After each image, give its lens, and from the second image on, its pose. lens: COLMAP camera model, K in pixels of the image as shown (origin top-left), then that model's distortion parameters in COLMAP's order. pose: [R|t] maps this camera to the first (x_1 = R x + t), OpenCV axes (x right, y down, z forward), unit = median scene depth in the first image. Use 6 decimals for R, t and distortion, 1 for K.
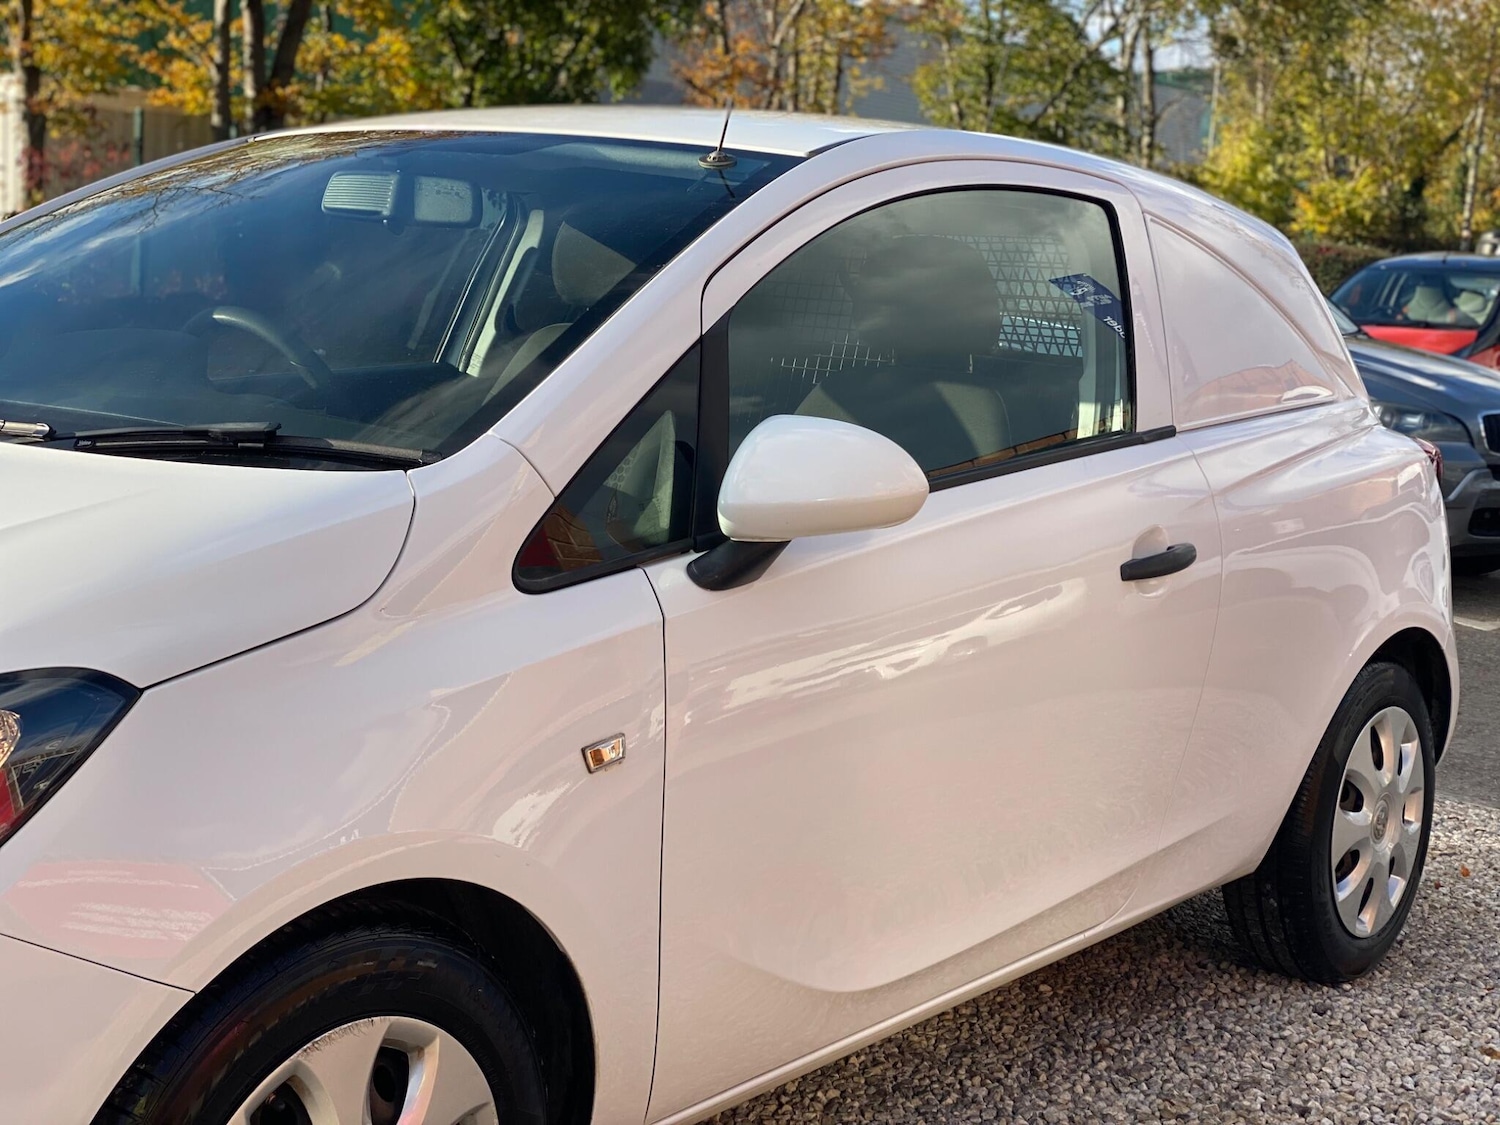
lens RADIAL K [[2230.2, 0, 742.4], [0, 2230.2, 546.3], [0, 0, 1]] dist [0.188881, -0.210792]
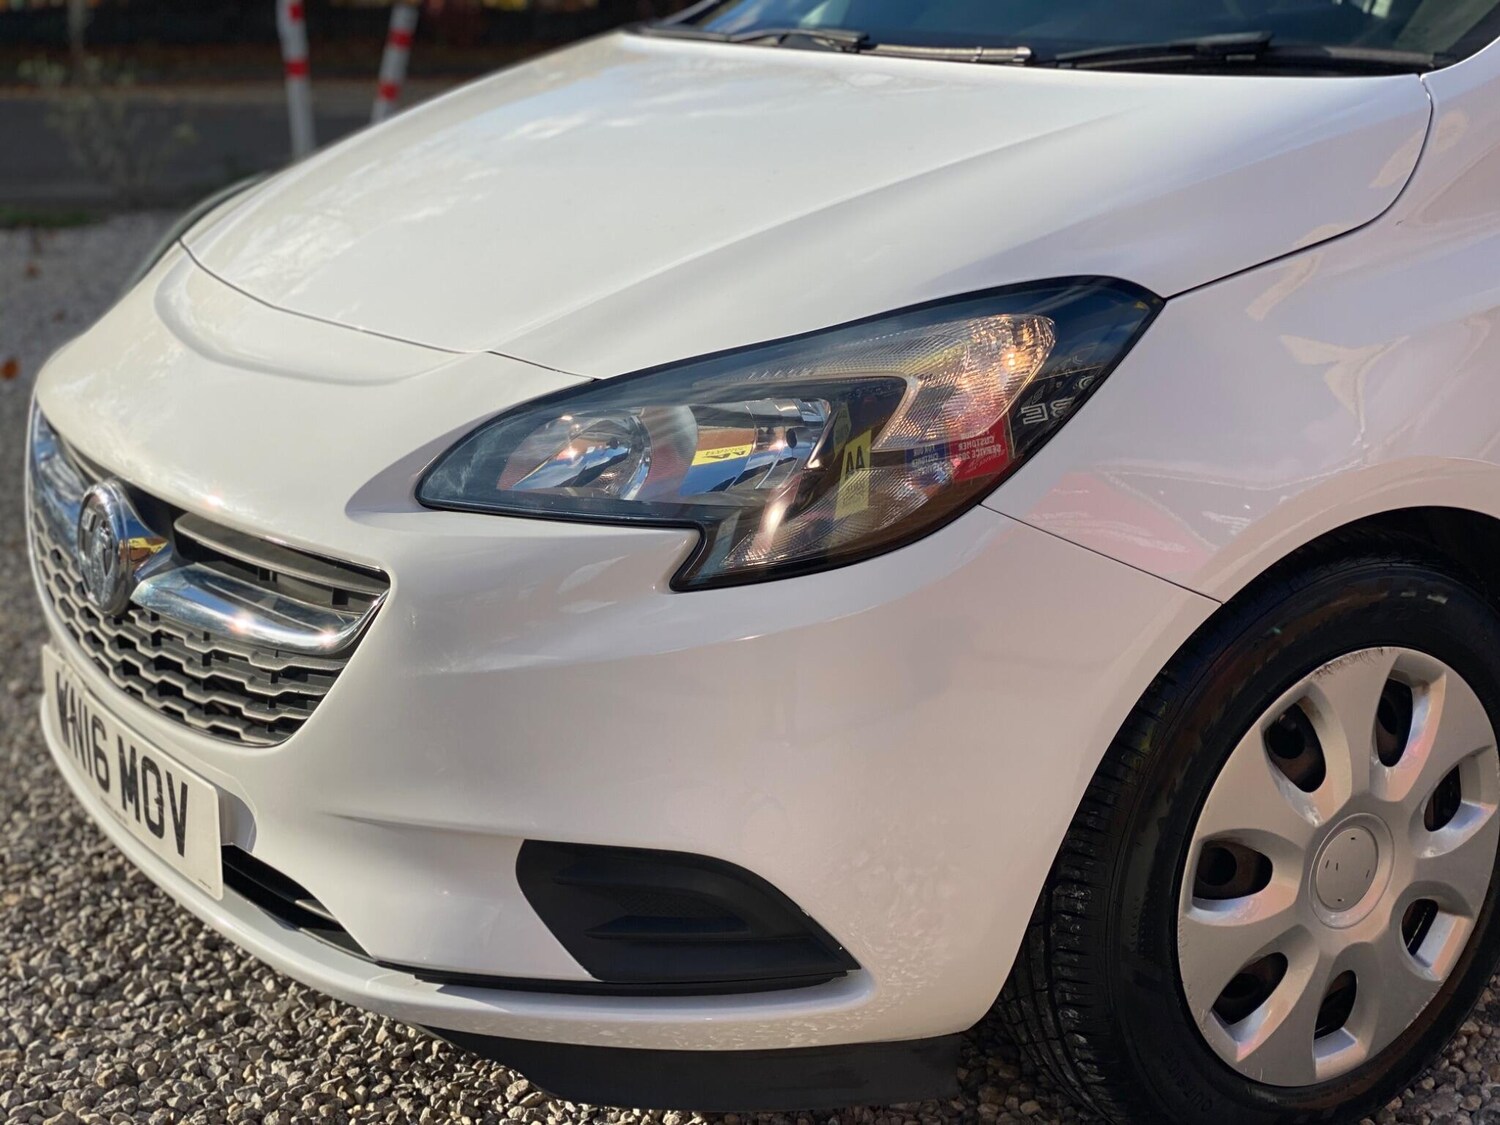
lens RADIAL K [[2230.2, 0, 742.4], [0, 2230.2, 546.3], [0, 0, 1]] dist [0.188881, -0.210792]
pose [[0.944399, 0.038454, -0.326546, -0.054558], [0.003542, 0.991890, 0.127050, 0.021190], [0.328784, -0.121143, 0.936603, 0.003882]]
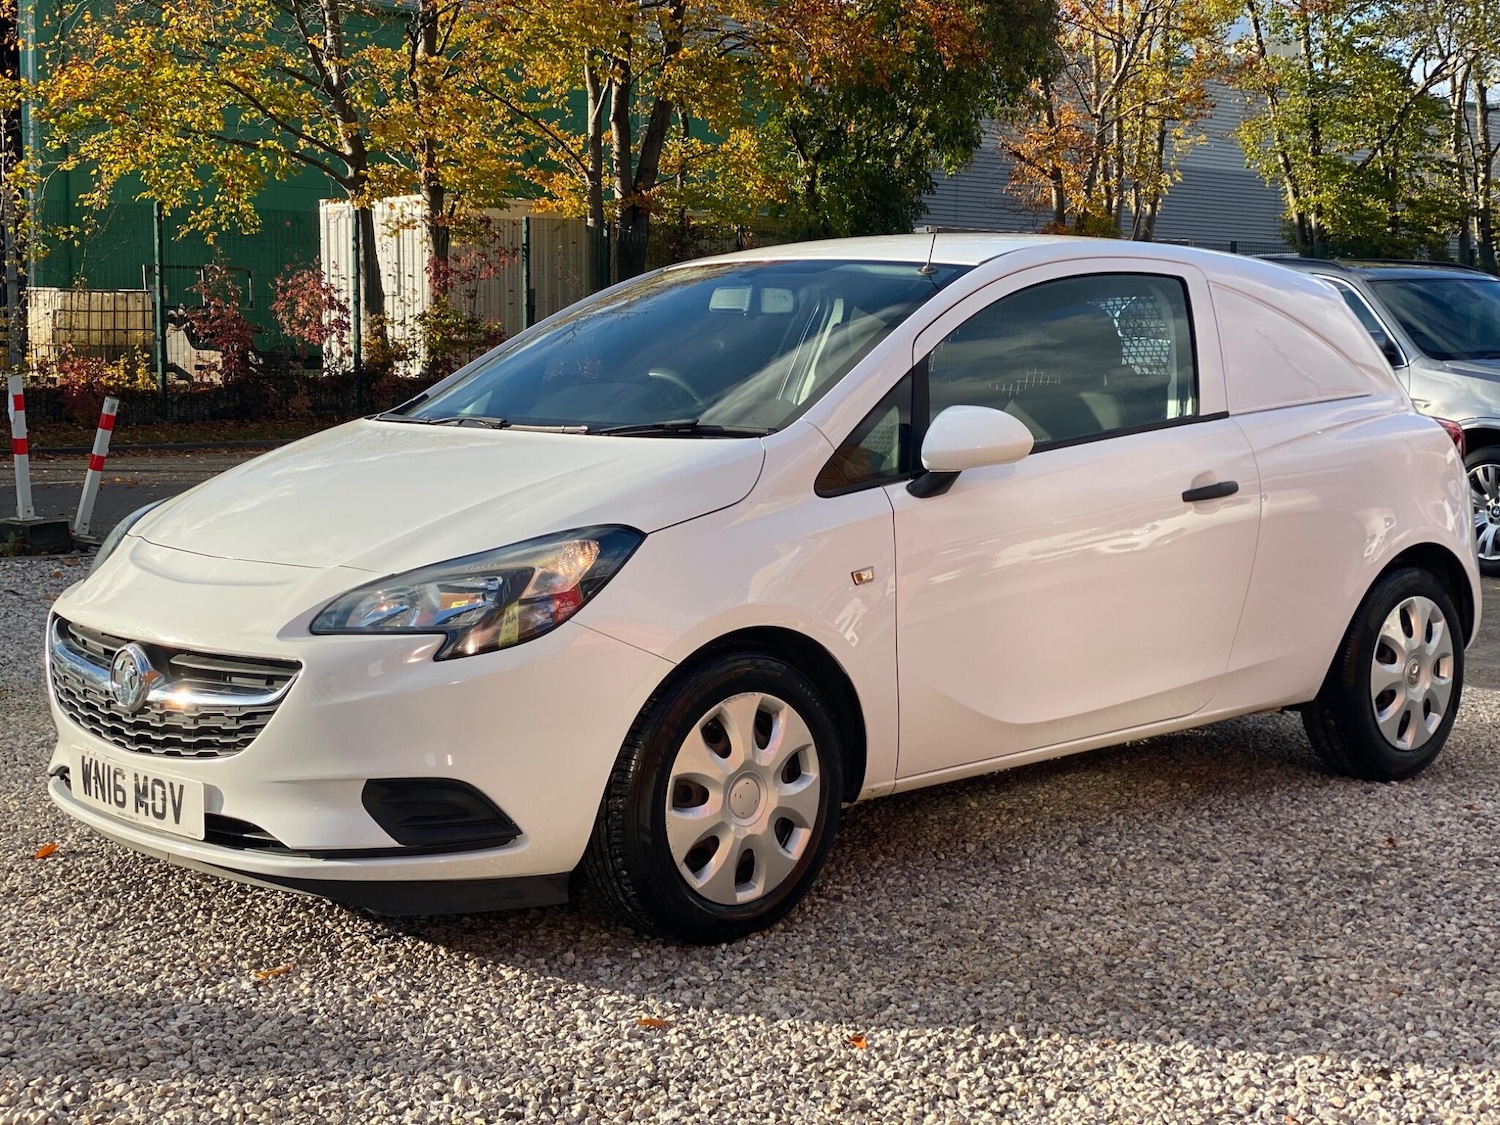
lens RADIAL K [[2230.2, 0, 742.4], [0, 2230.2, 546.3], [0, 0, 1]] dist [0.188881, -0.210792]
pose [[0.986724, -0.036471, -0.158258, 0.082050], [0.031815, 0.998986, -0.031858, 0.070032], [0.159259, 0.026400, 0.986884, -0.544560]]
